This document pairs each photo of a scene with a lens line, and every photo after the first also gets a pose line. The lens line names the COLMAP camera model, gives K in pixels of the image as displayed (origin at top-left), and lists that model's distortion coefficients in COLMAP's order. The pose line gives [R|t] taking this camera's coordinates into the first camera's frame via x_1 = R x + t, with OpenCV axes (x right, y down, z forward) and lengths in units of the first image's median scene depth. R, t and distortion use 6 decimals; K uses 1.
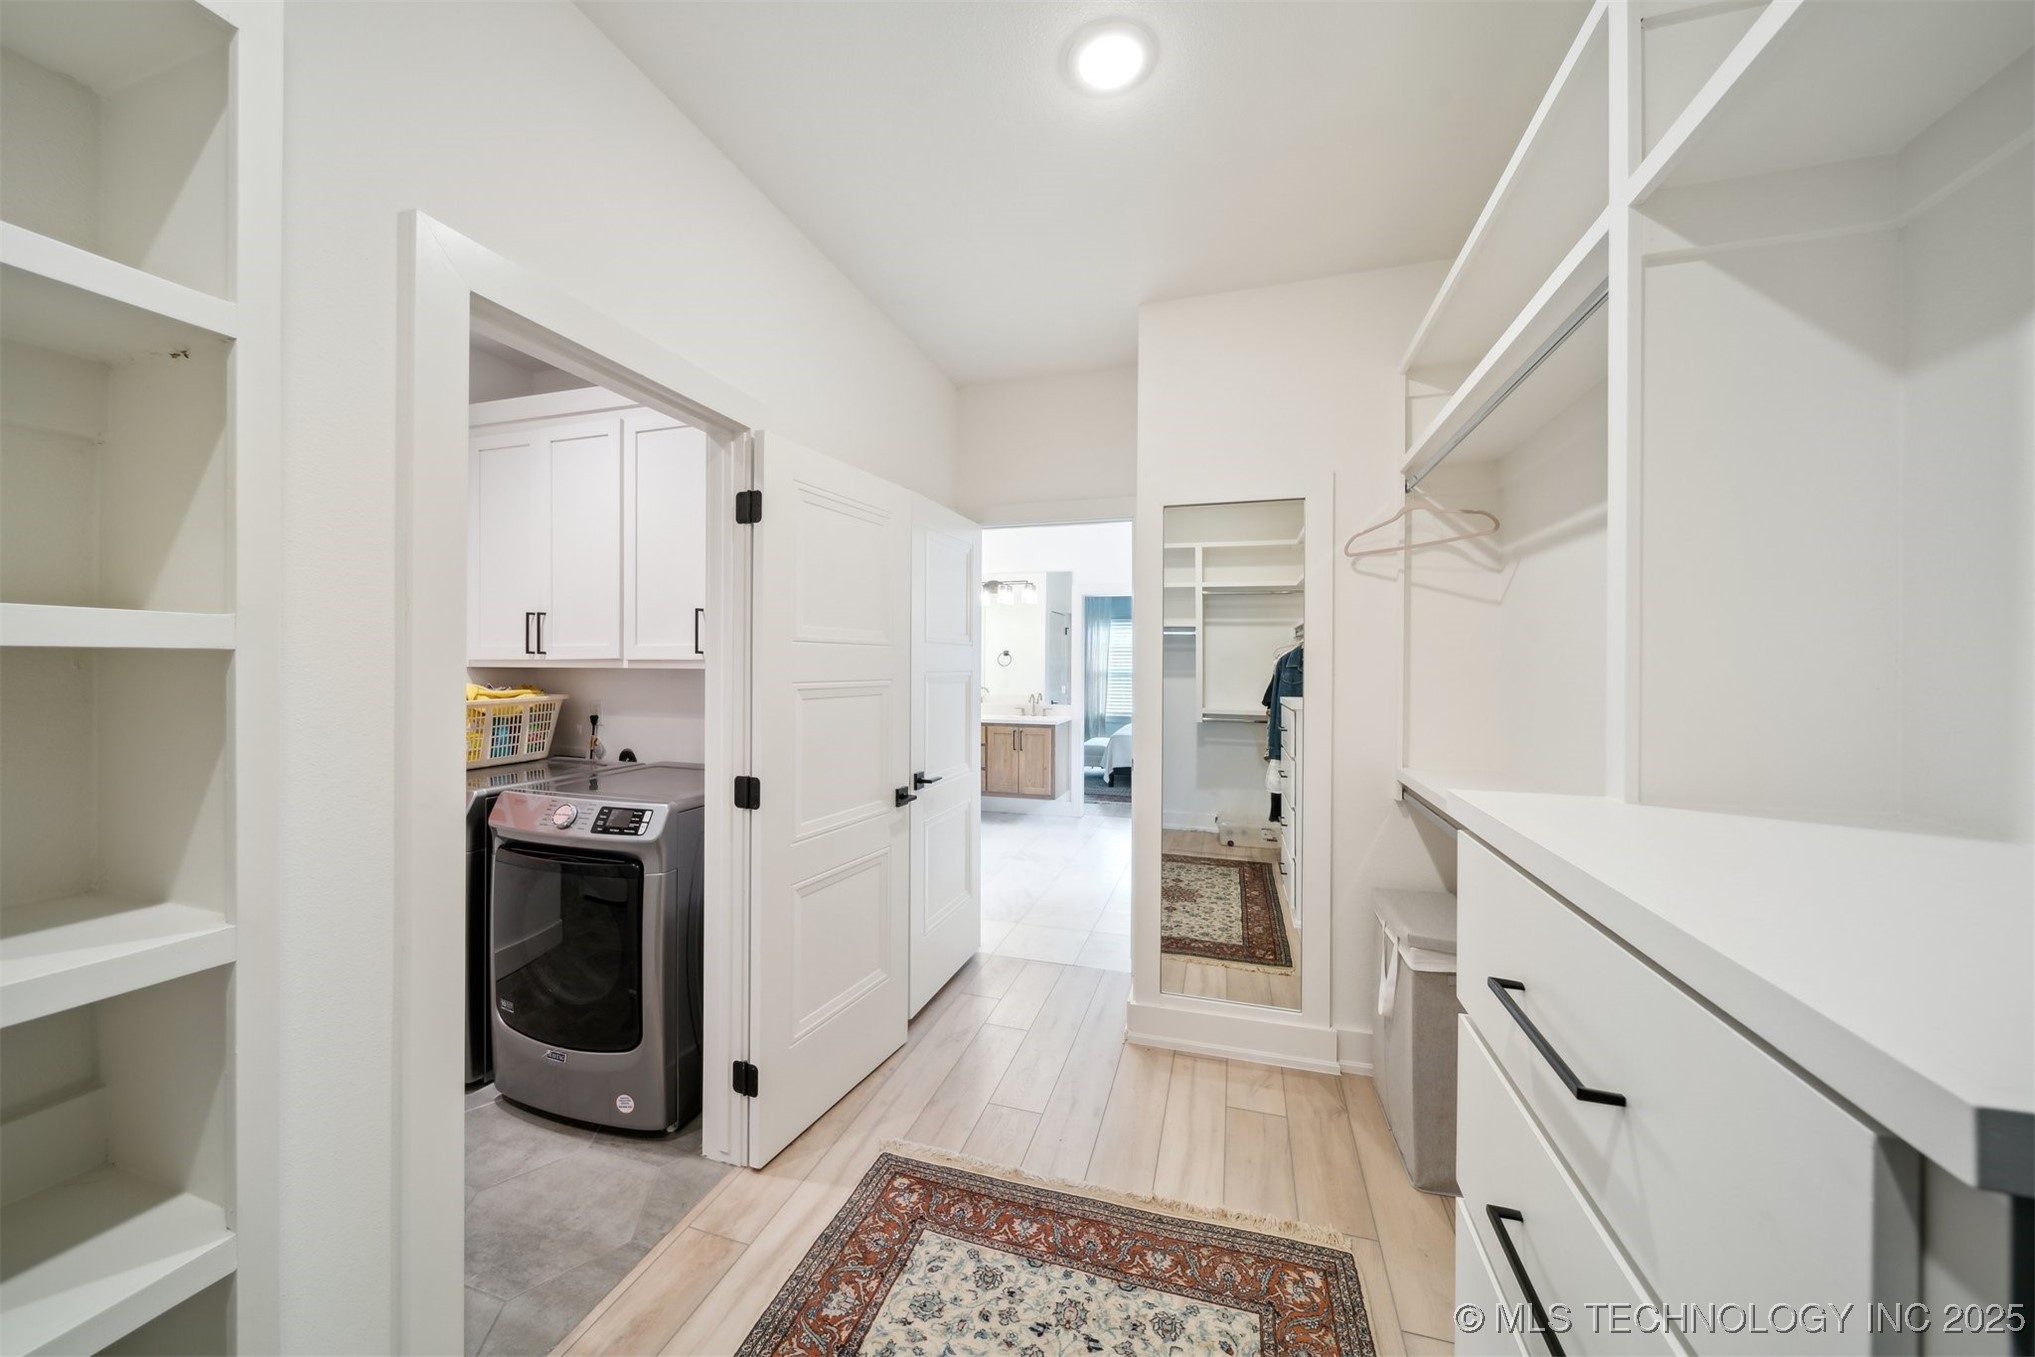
lens RADIAL K [[740.7, 0, 983.8], [0, 740.7, 665.0], [0, 0, 1]] dist [0.001918, 0.000049]
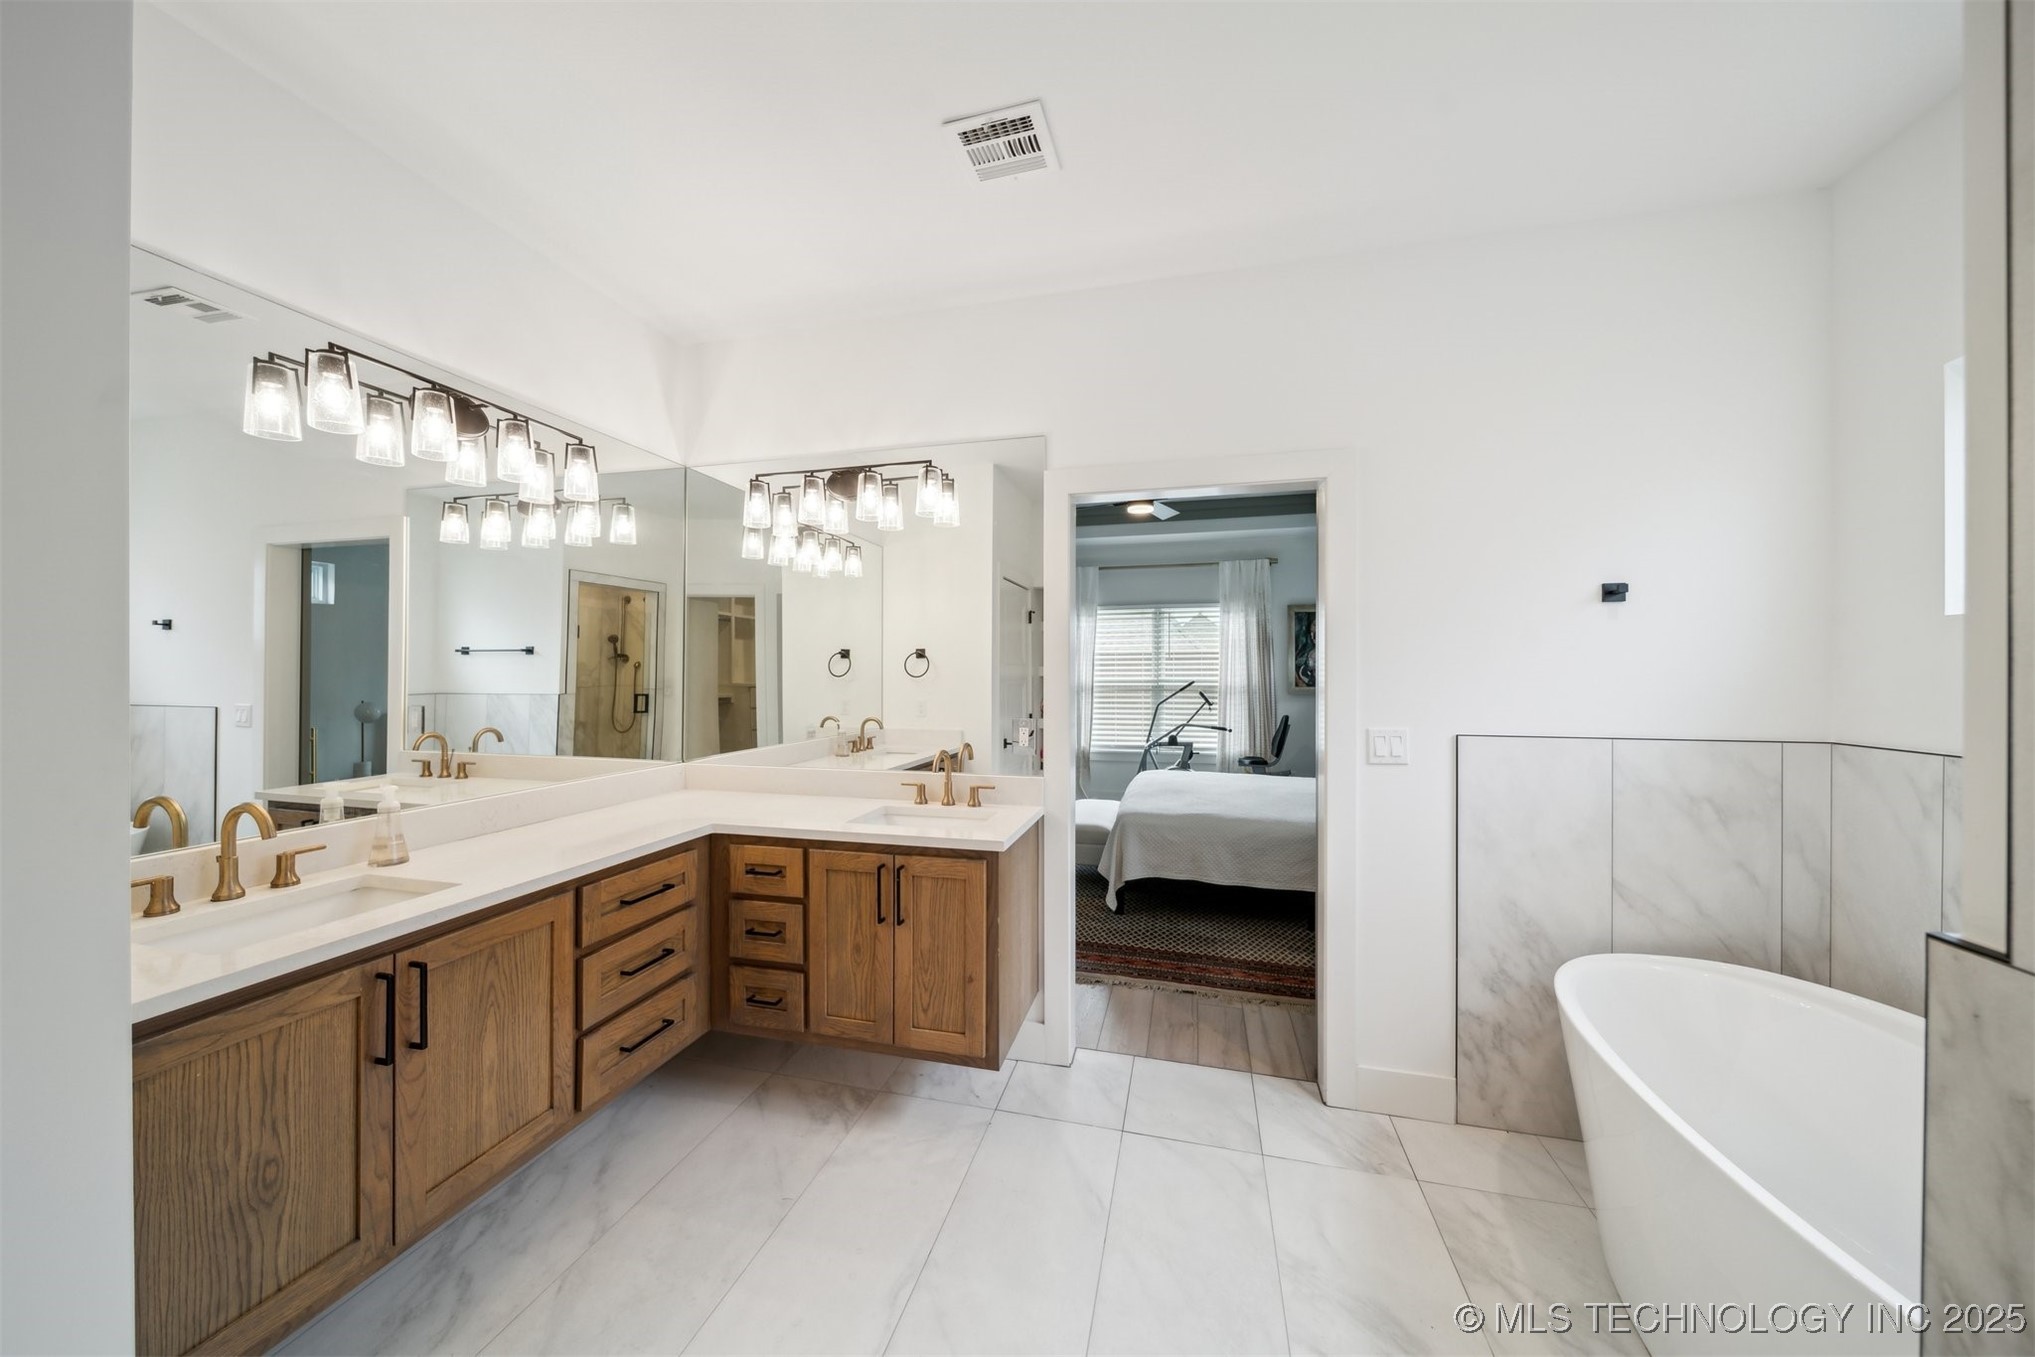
lens RADIAL K [[720.9, 0, 1008.6], [0, 720.9, 667.3], [0, 0, 1]] dist [-0.000688, -0.000216]
pose [[0.997190, -0.001565, 0.074900, 0.074558], [0.002380, 0.999939, -0.010797, -0.000177], [-0.074878, 0.010945, 0.997133, 0.648747]]
